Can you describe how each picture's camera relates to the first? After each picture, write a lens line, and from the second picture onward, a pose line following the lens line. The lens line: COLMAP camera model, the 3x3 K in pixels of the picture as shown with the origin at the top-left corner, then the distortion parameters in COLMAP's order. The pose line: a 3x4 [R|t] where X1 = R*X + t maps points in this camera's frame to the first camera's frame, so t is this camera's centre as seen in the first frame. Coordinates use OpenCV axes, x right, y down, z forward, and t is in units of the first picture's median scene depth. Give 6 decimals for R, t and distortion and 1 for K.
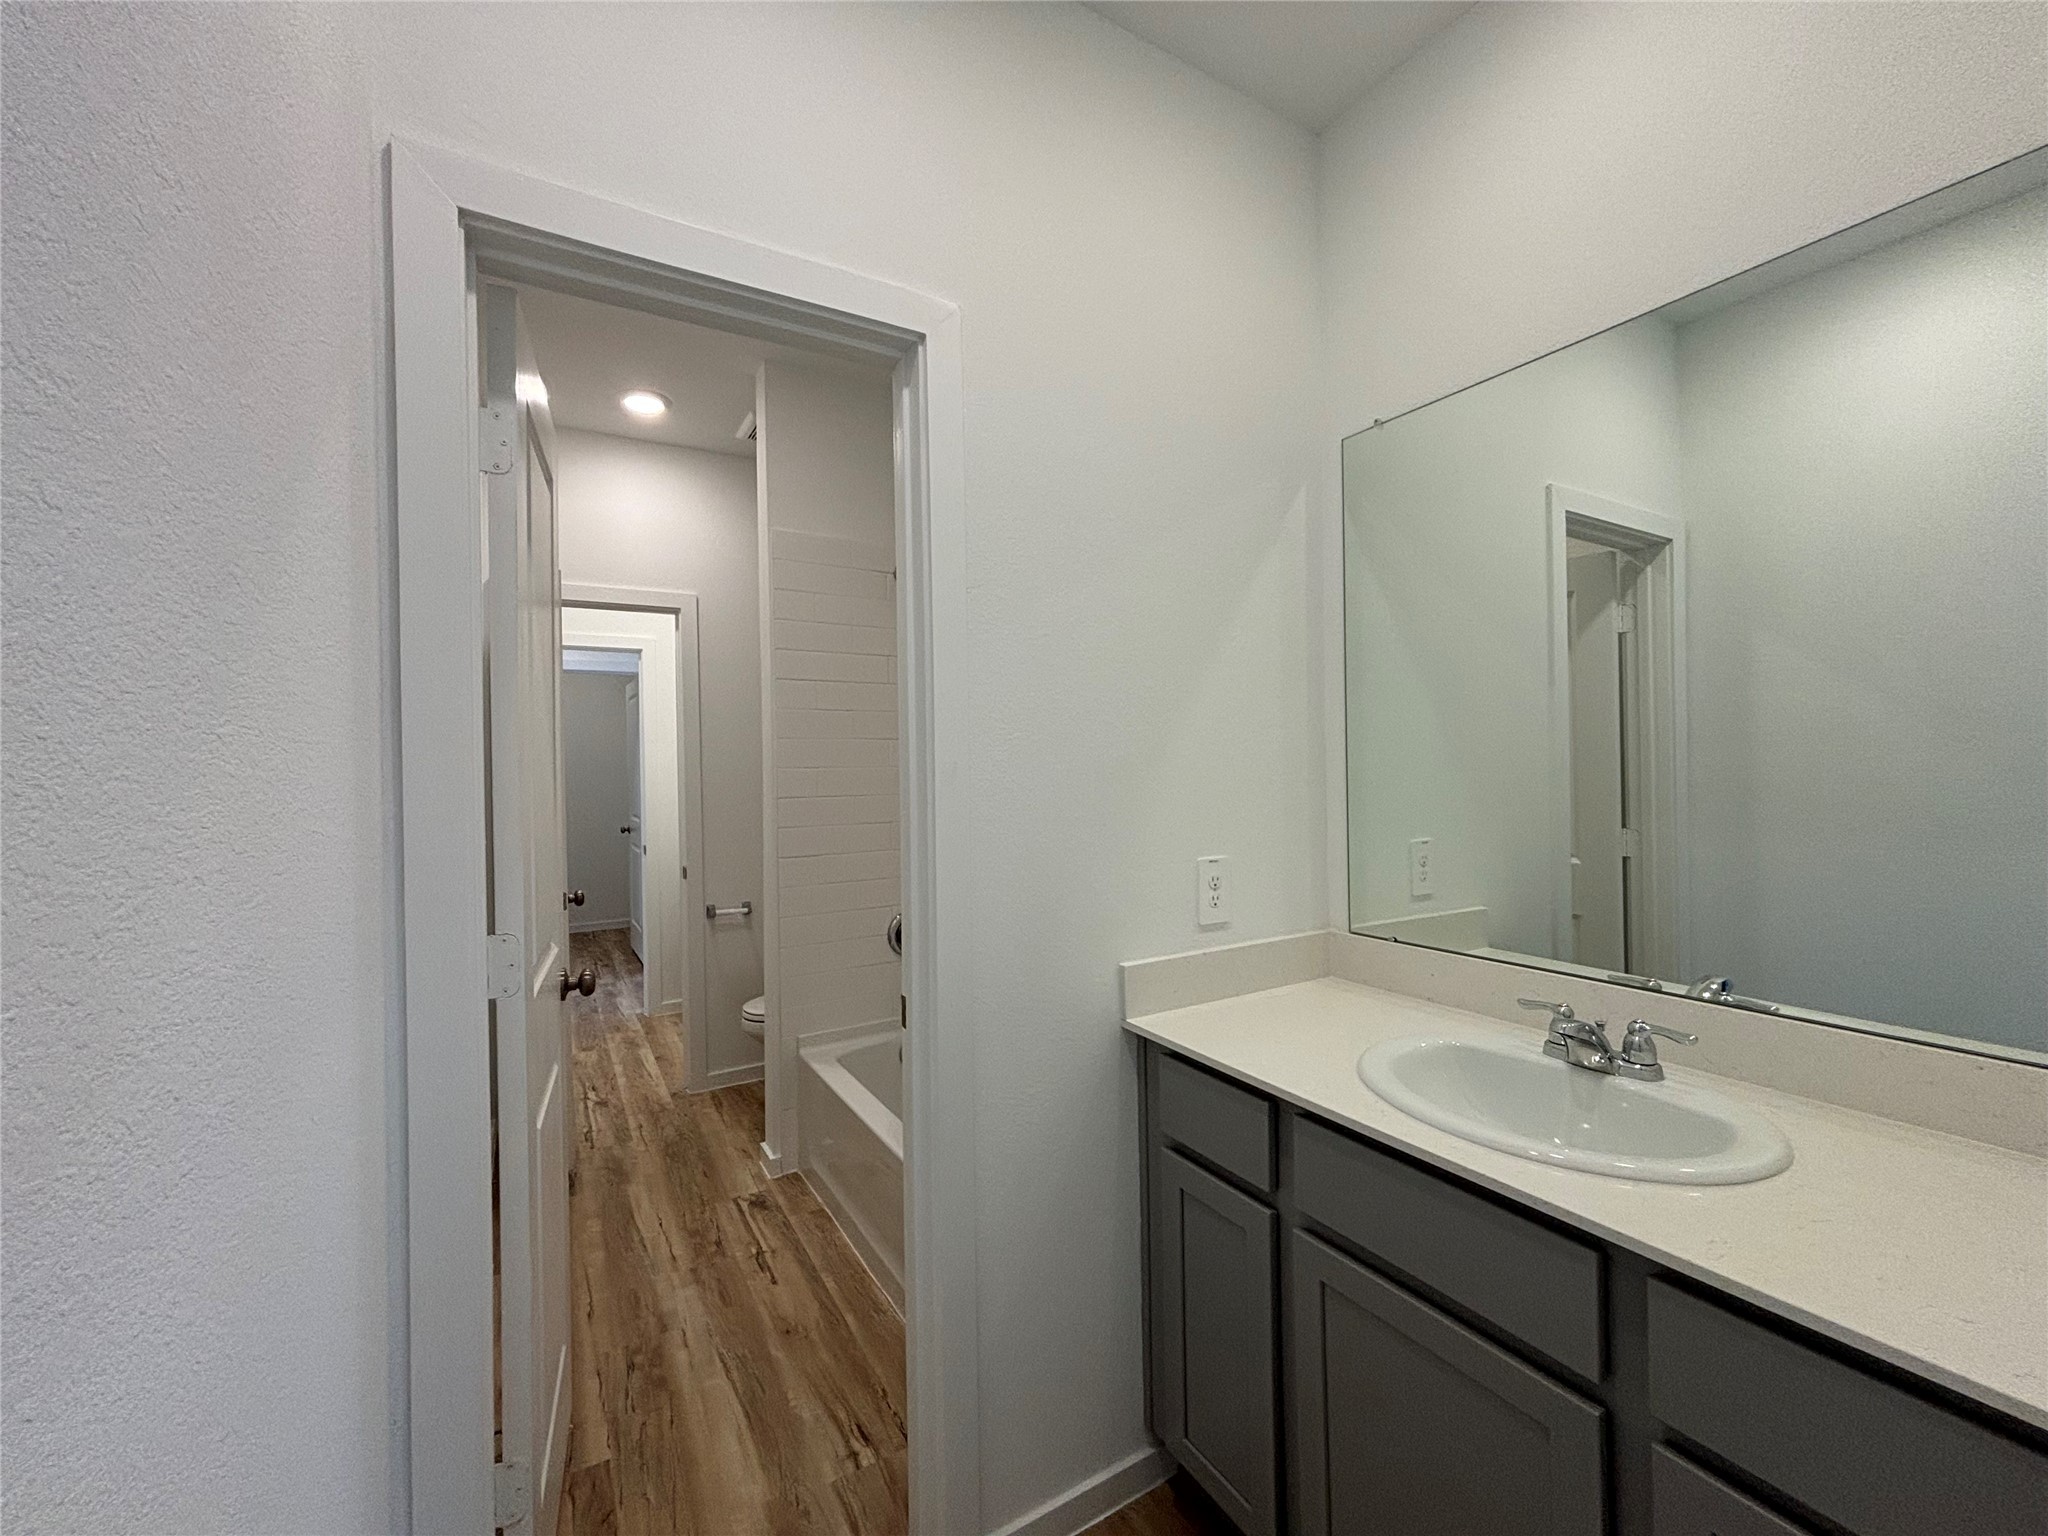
lens RADIAL K [[833.9, 0, 1024.0], [0, 833.9, 768.0], [0, 0, 1]] dist [0.002303, 0.000677]
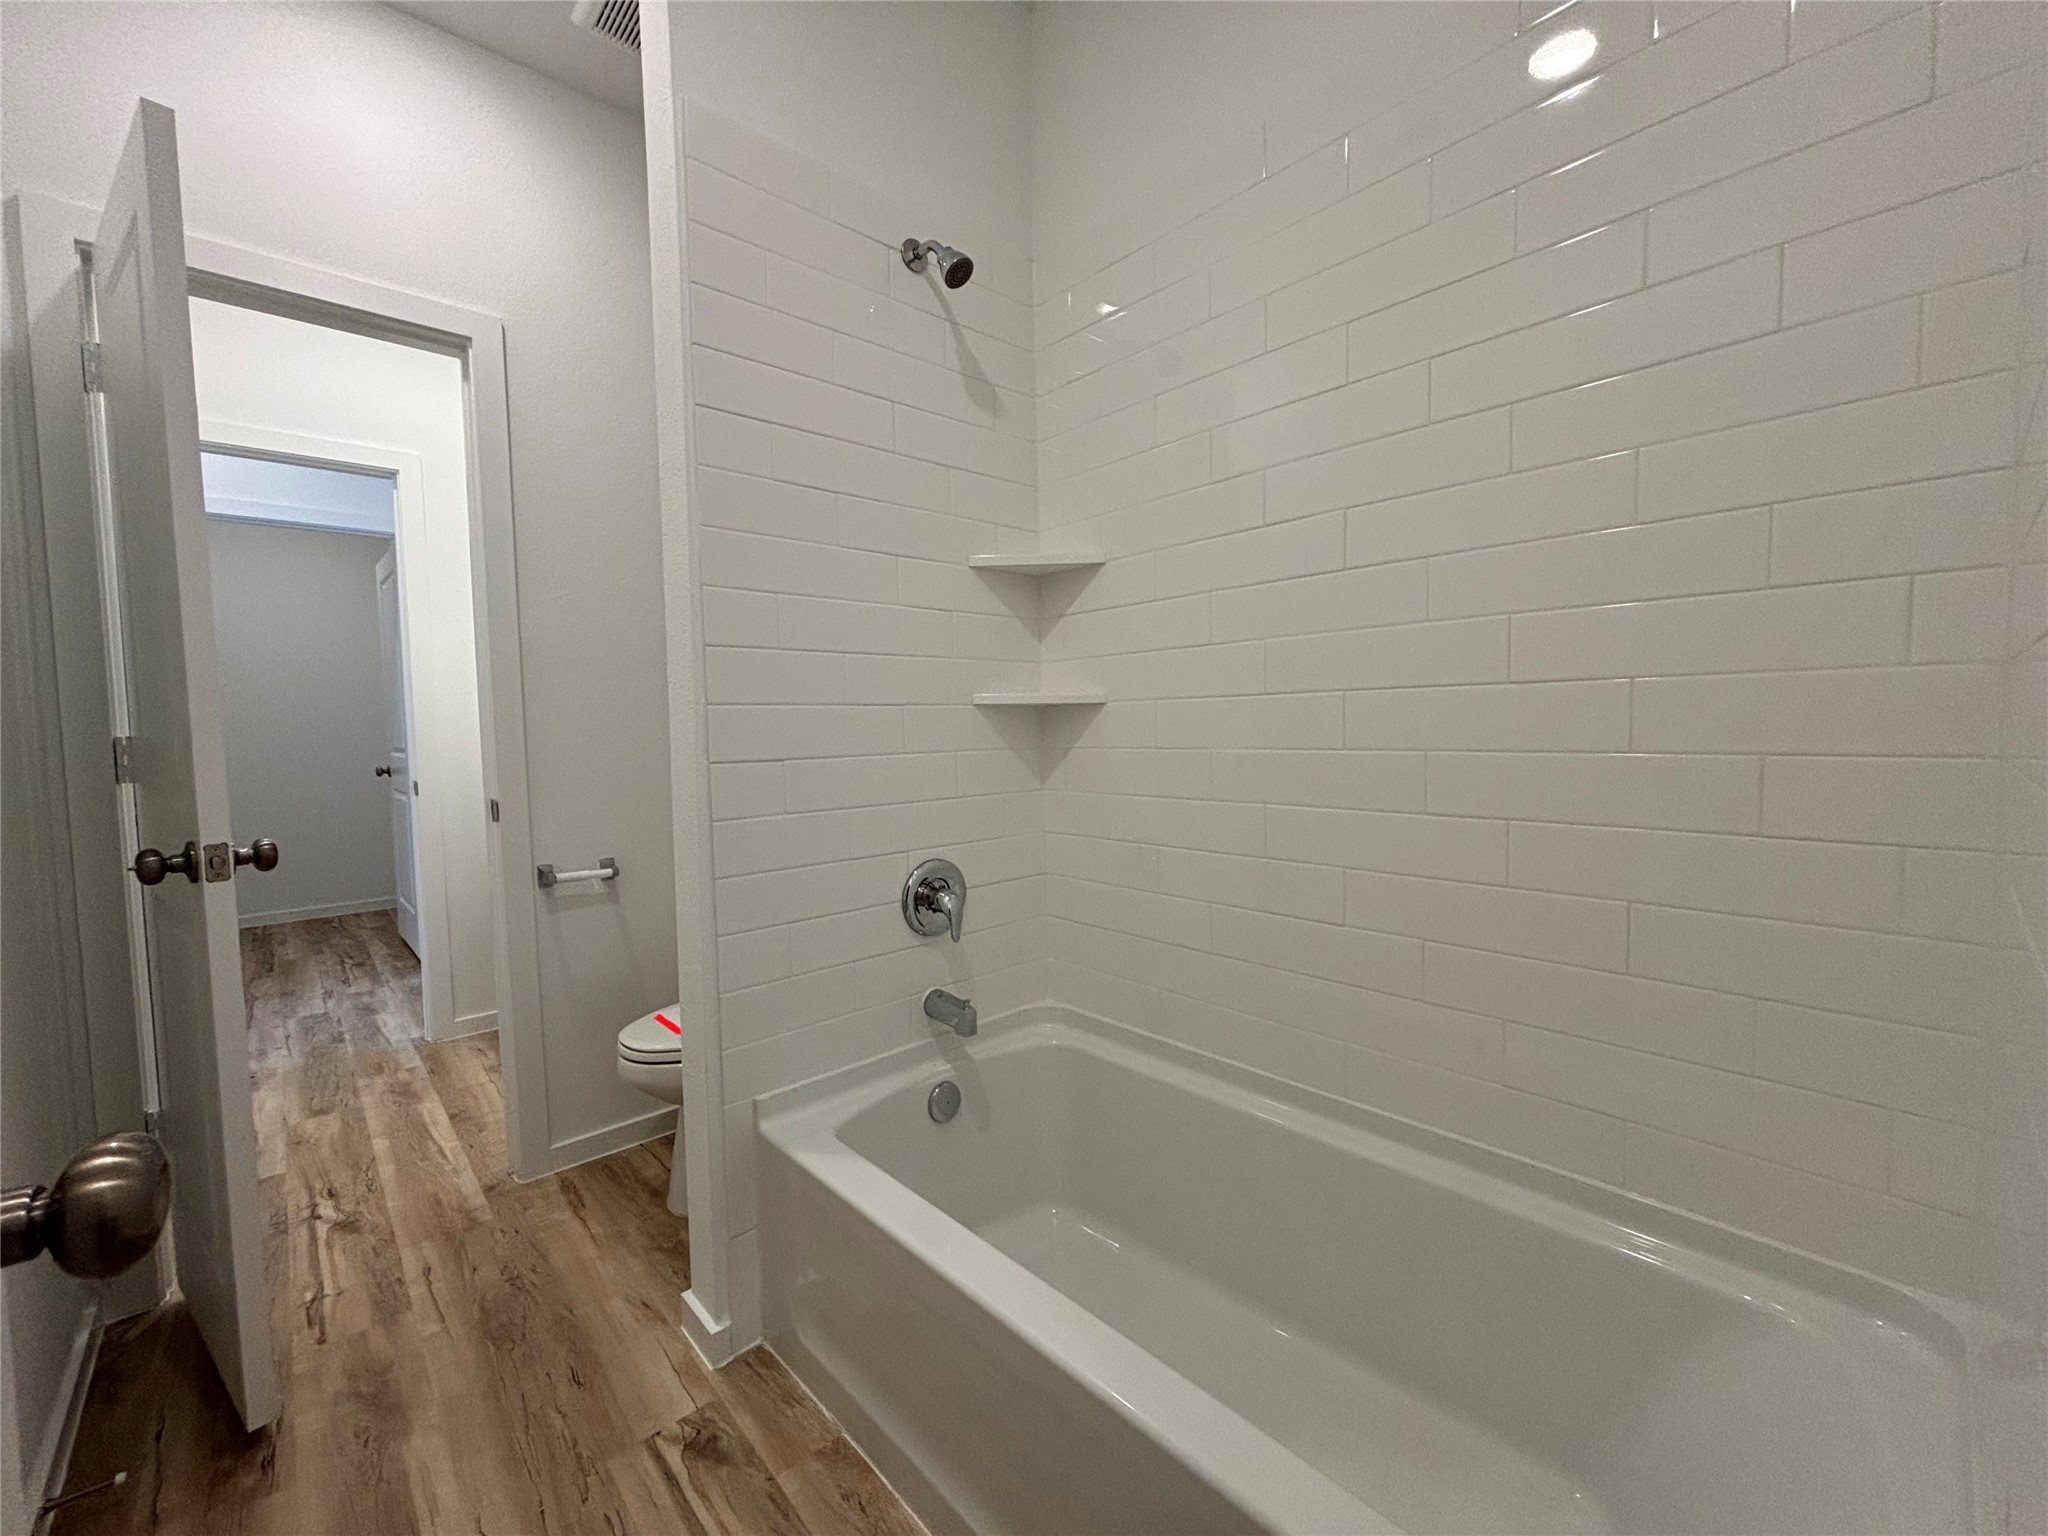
lens RADIAL K [[826.8, 0, 1022.6], [0, 826.8, 771.8], [0, 0, 1]] dist [-0.000588, 0.004773]
pose [[0.978324, -0.013130, 0.206662, -0.180613], [0.002212, 0.998593, 0.052975, 0.074035], [-0.207067, -0.051370, 0.976977, 0.393067]]
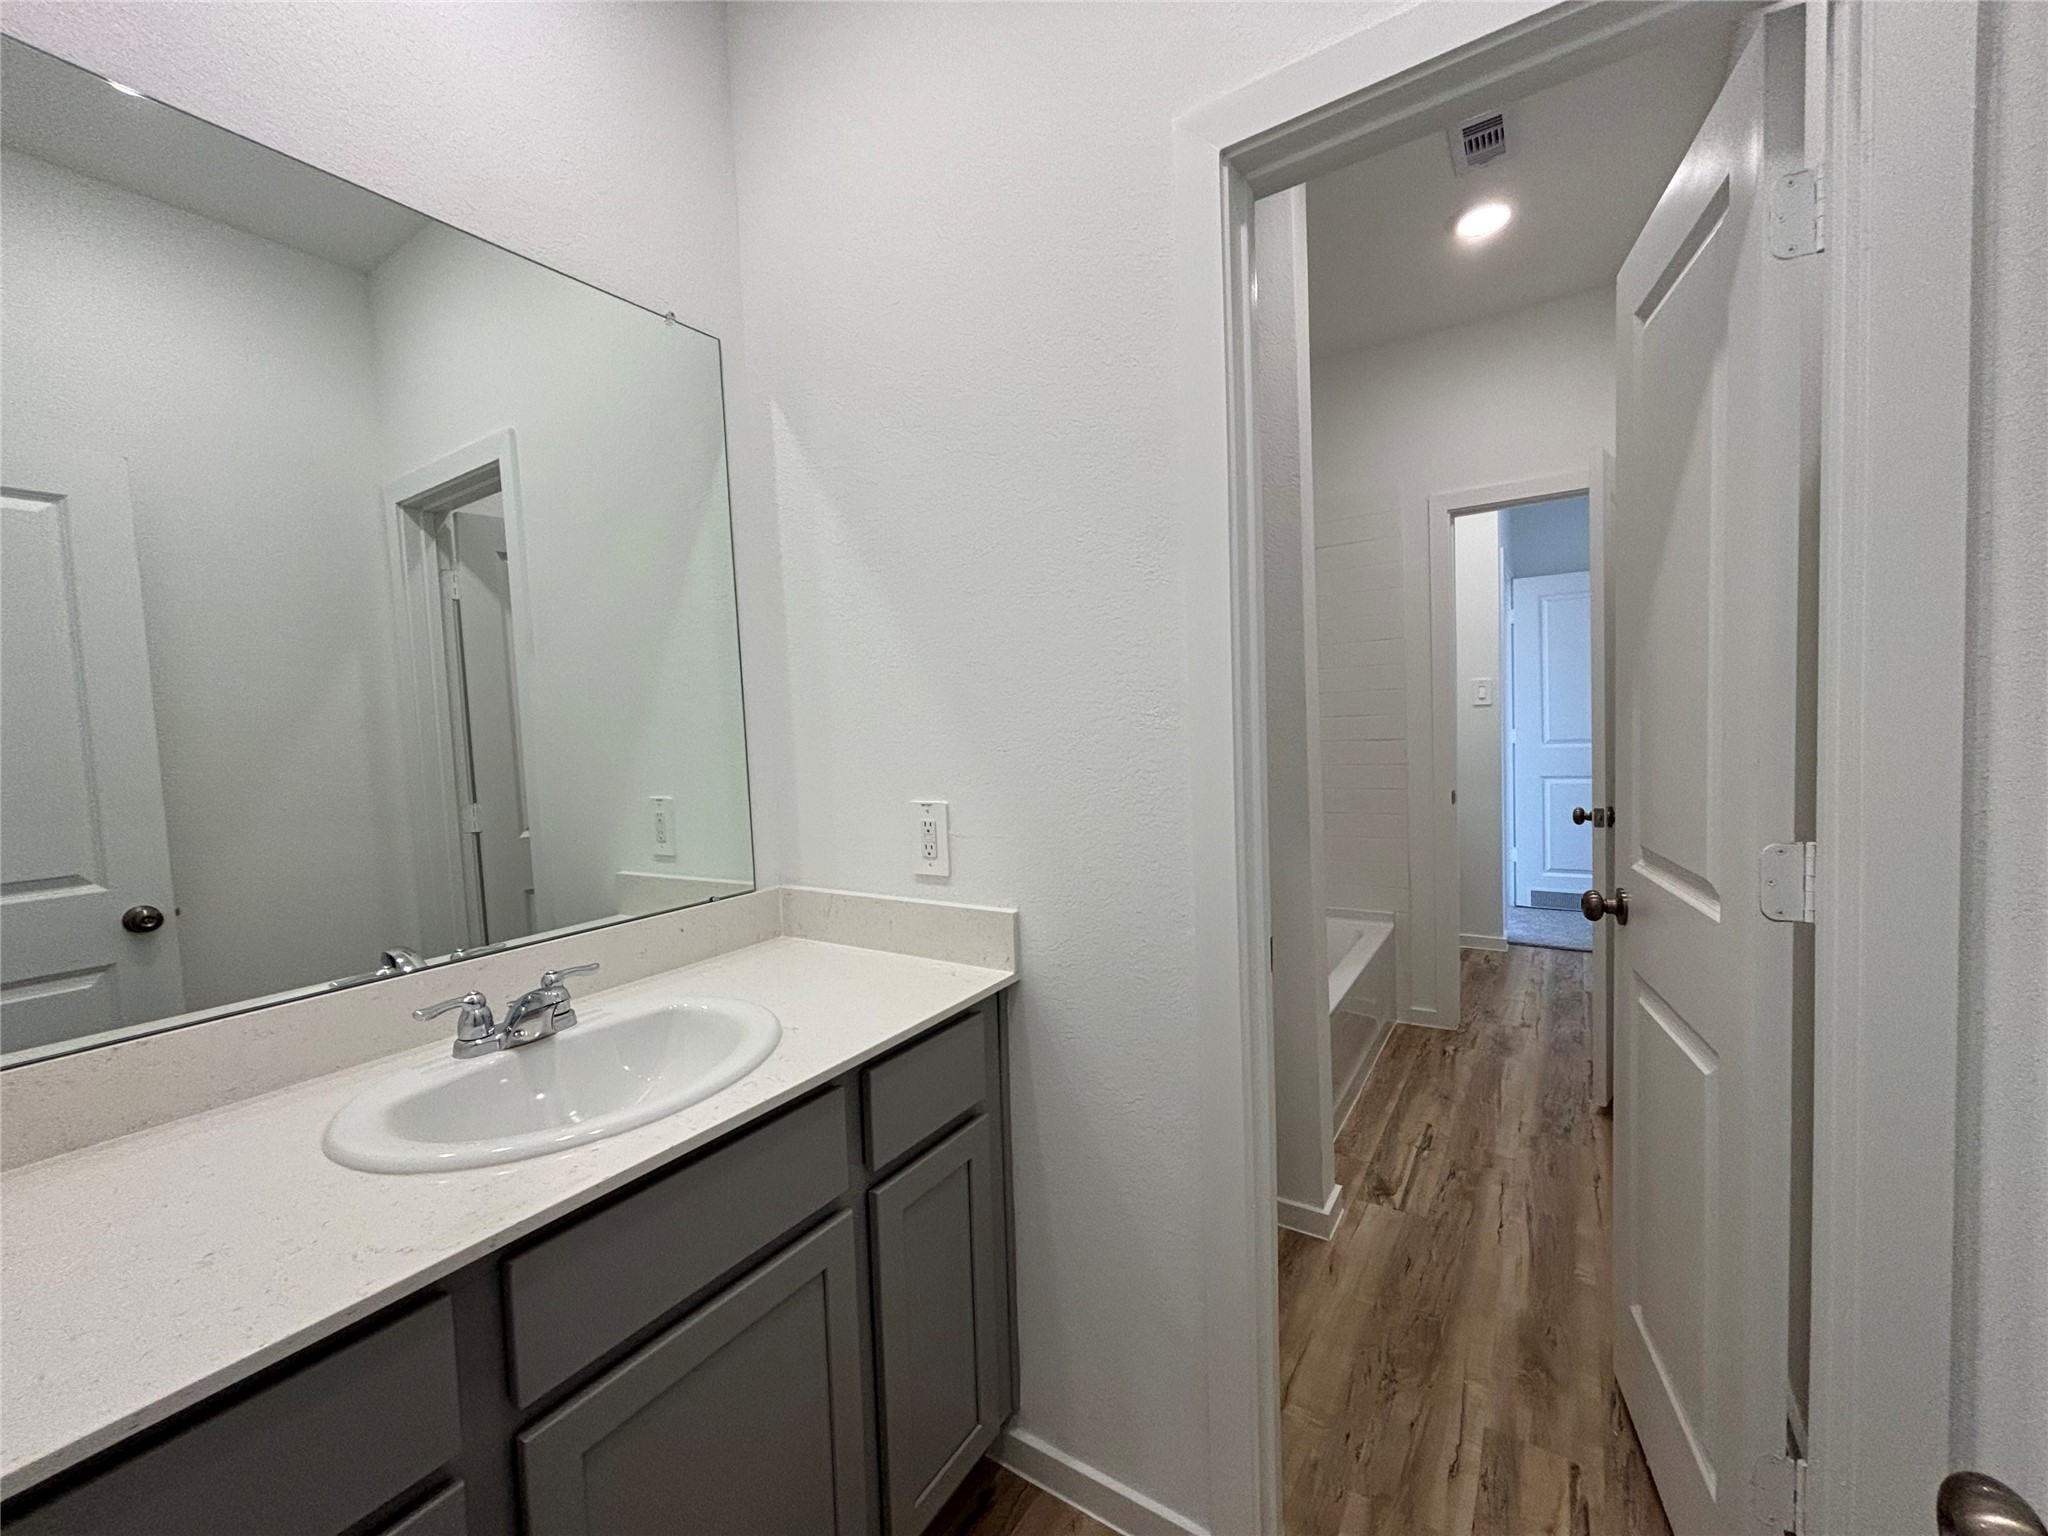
lens RADIAL K [[821.9, 0, 1051.0], [0, 821.9, 766.2], [0, 0, 1]] dist [-0.015019, 0.021747]
pose [[-0.454721, -0.015876, 0.890492, -0.715691], [0.045545, 0.998118, 0.041051, 0.029589], [-0.889469, 0.059224, -0.453142, 1.310247]]
